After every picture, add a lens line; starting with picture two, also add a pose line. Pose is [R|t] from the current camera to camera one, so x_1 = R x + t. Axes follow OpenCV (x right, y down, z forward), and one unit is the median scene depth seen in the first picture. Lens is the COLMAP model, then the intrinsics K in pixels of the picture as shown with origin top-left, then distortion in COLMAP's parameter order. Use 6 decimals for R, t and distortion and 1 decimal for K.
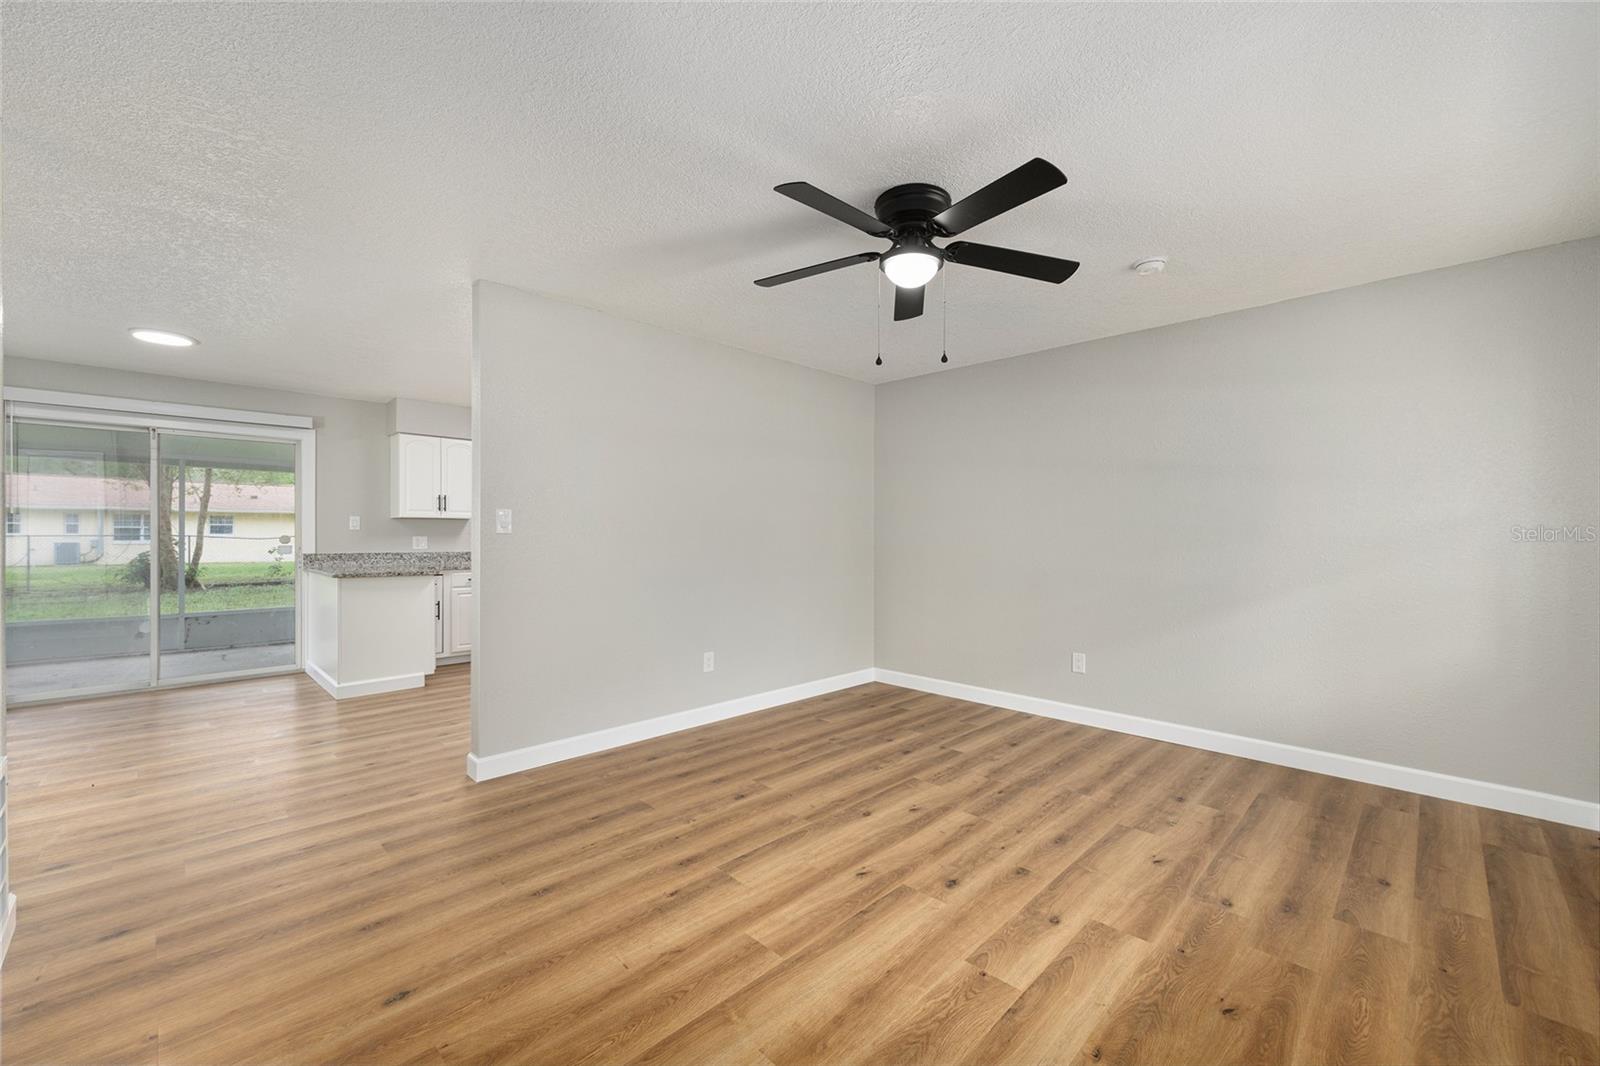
lens RADIAL K [[640.4, 0, 802.4], [0, 640.4, 539.5], [0, 0, 1]] dist [-0.003558, 0.001393]
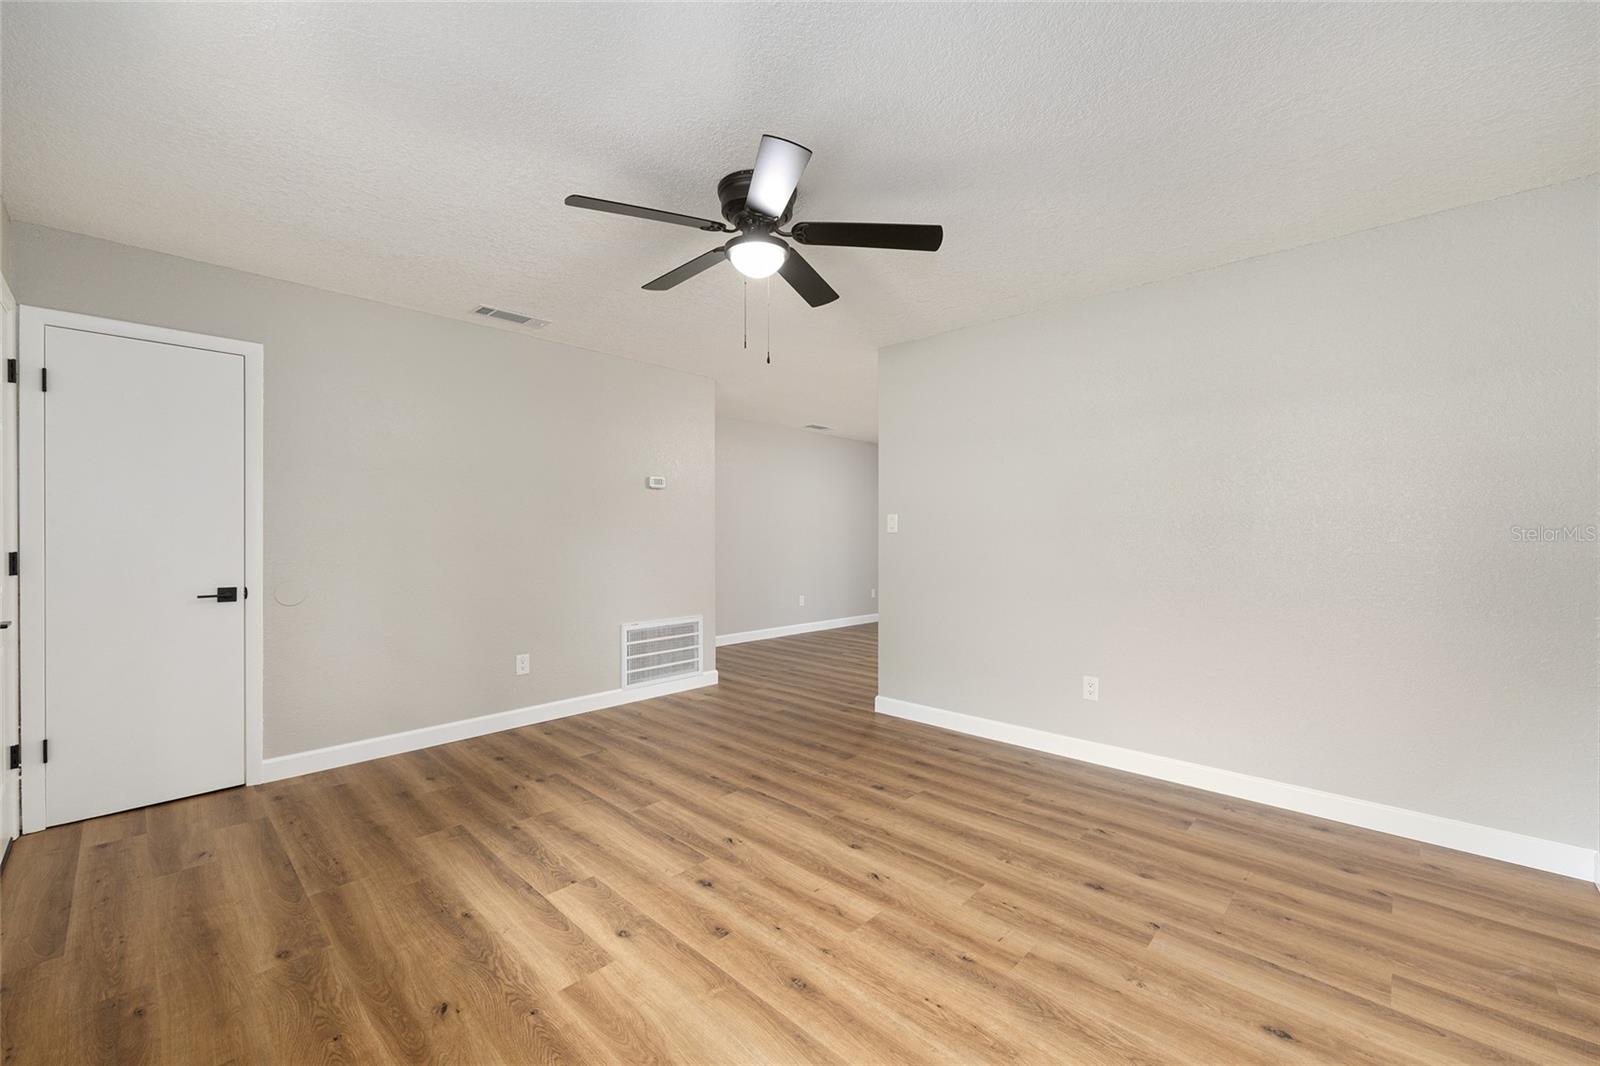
lens RADIAL K [[640.4, 0, 799.2], [0, 640.4, 538.0], [0, 0, 1]] dist [-0.003558, 0.001393]
pose [[0.022754, 0.004907, -0.999729, 0.895982], [-0.007515, 0.999961, 0.004737, -0.002880], [0.999713, 0.007405, 0.022790, 0.817330]]
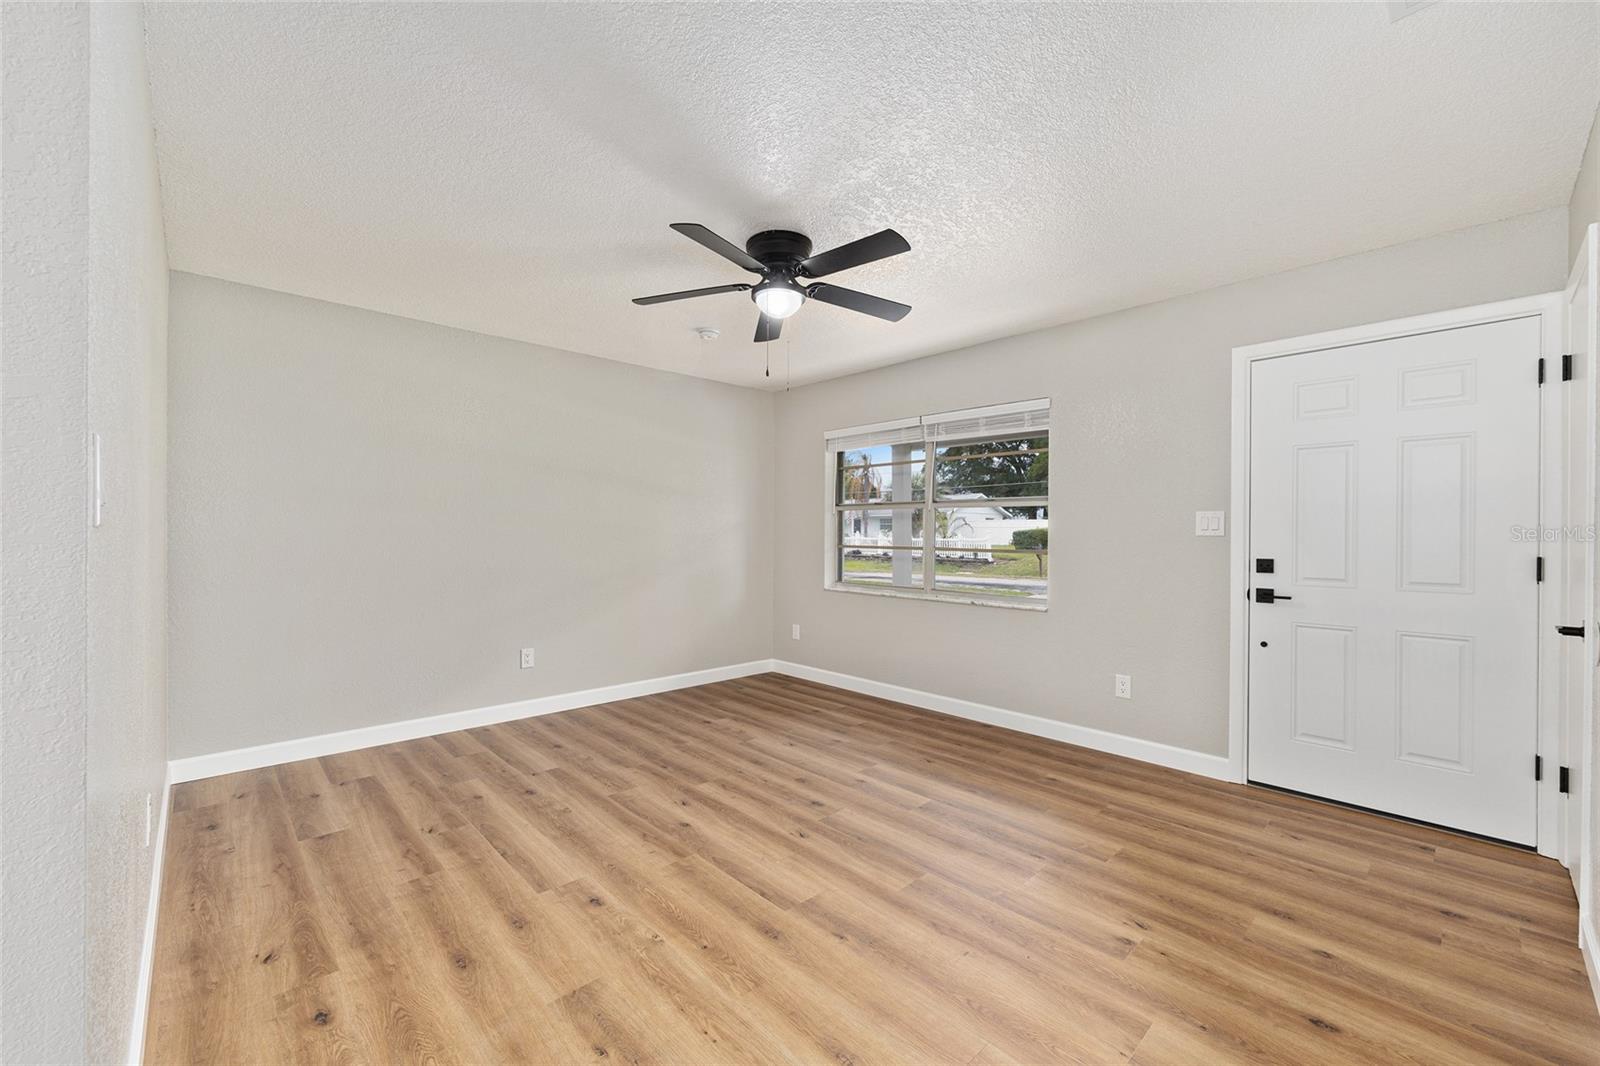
lens RADIAL K [[640.4, 0, 799.7], [0, 640.4, 537.2], [0, 0, 1]] dist [-0.003558, 0.001393]
pose [[0.031665, -0.006198, 0.999479, -0.769432], [0.003023, 0.999977, 0.006106, -0.005310], [-0.999494, 0.002828, 0.031683, 0.724818]]
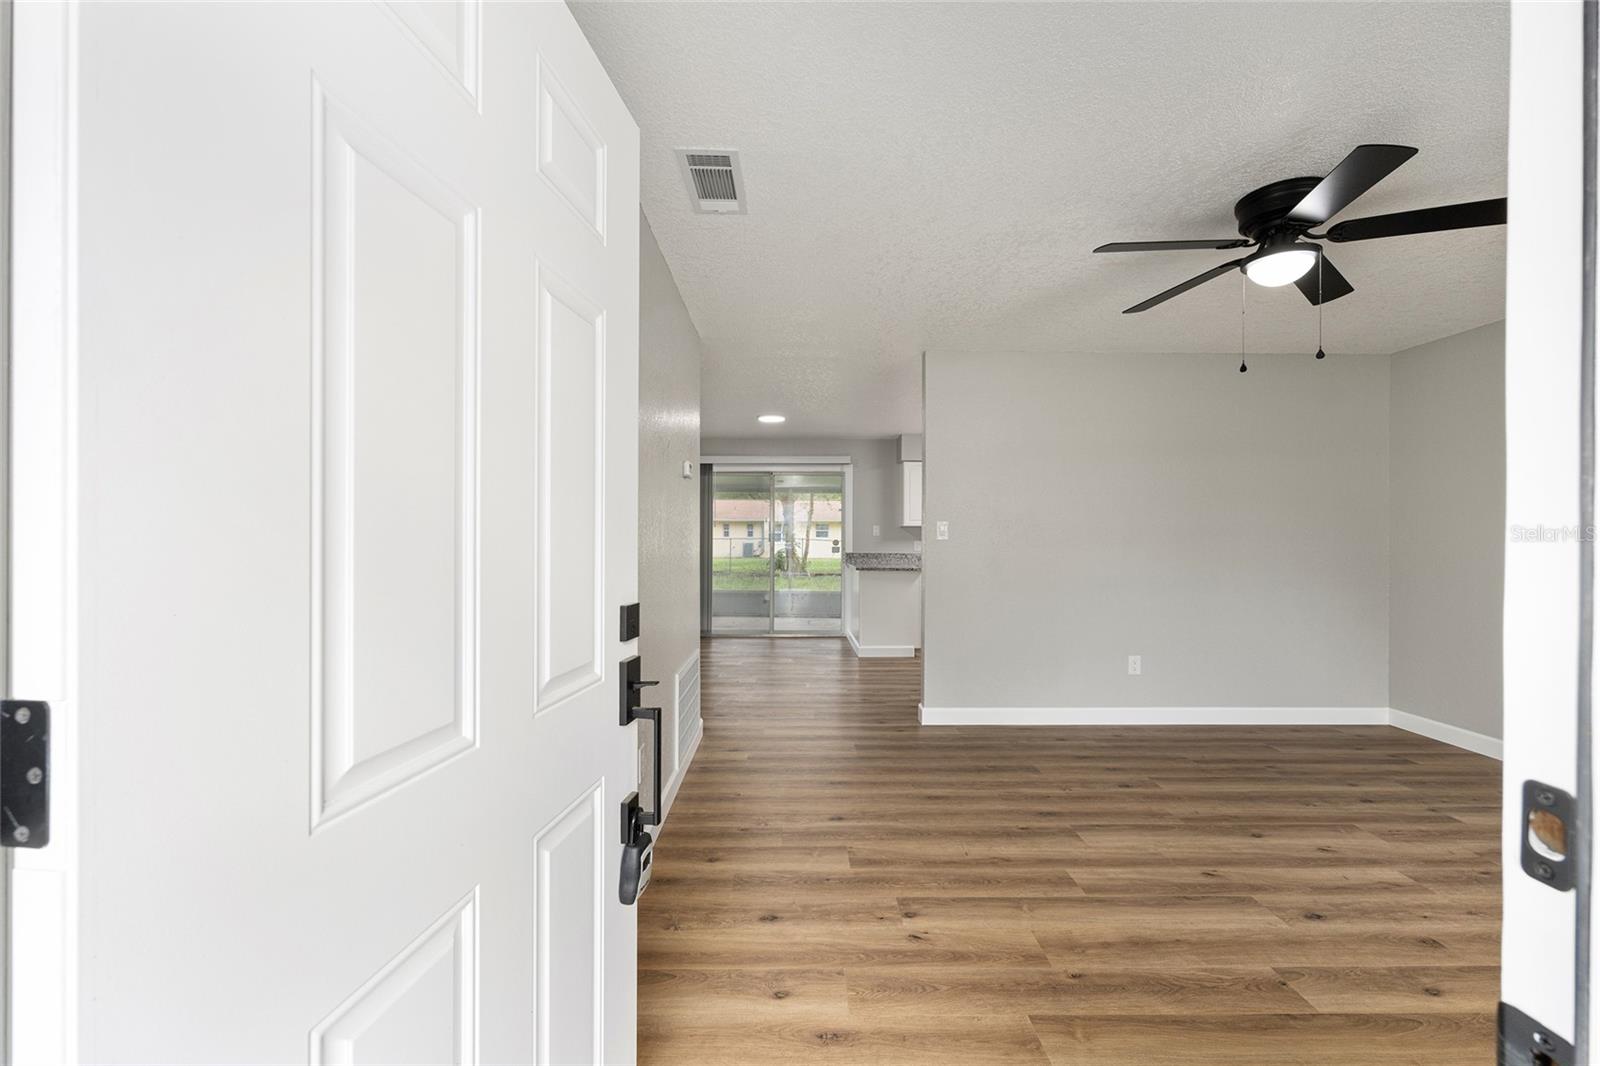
lens RADIAL K [[640.4, 0, 799.1], [0, 640.4, 539.9], [0, 0, 1]] dist [-0.003558, 0.001393]
pose [[0.710917, 0.003187, -0.703269, 0.258601], [-0.005960, 0.999981, -0.001494, -0.005807], [0.703251, 0.005253, 0.710922, -0.145147]]
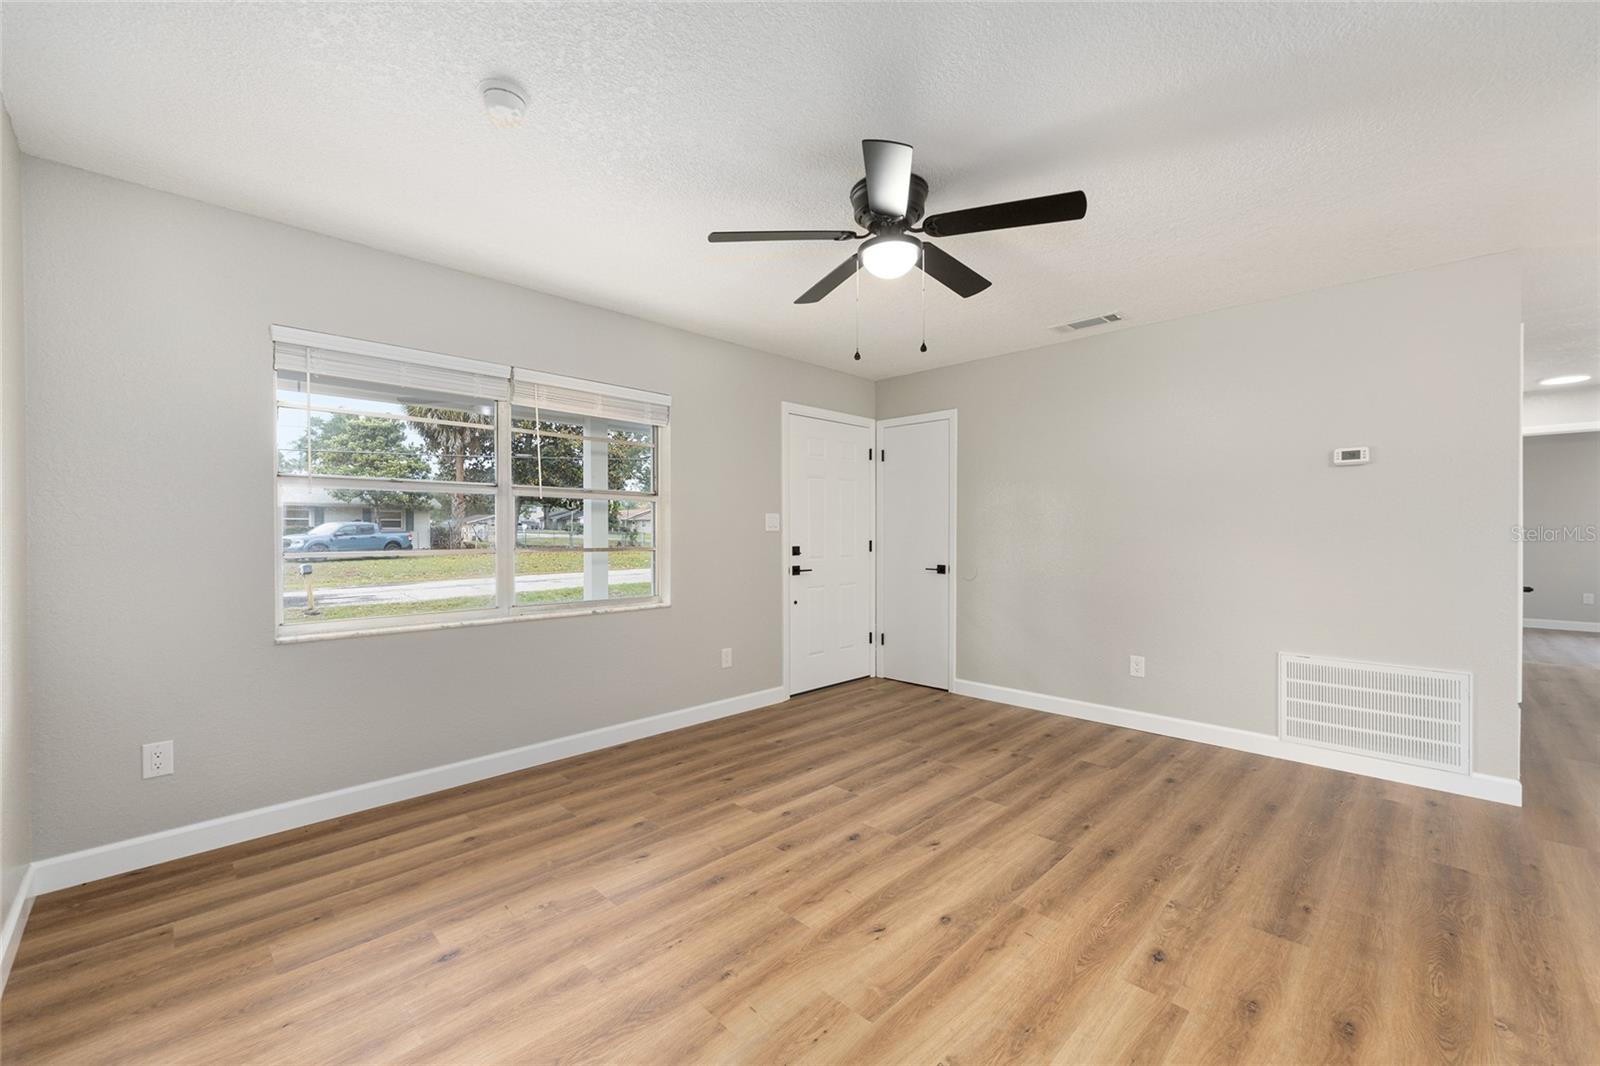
lens RADIAL K [[640.4, 0, 802.9], [0, 640.4, 540.2], [0, 0, 1]] dist [-0.003558, 0.001393]
pose [[-0.999998, -0.002145, 0.000337, 0.237755], [-0.002137, 0.999753, 0.022125, -0.011100], [-0.000384, 0.022124, -0.999755, 1.553080]]
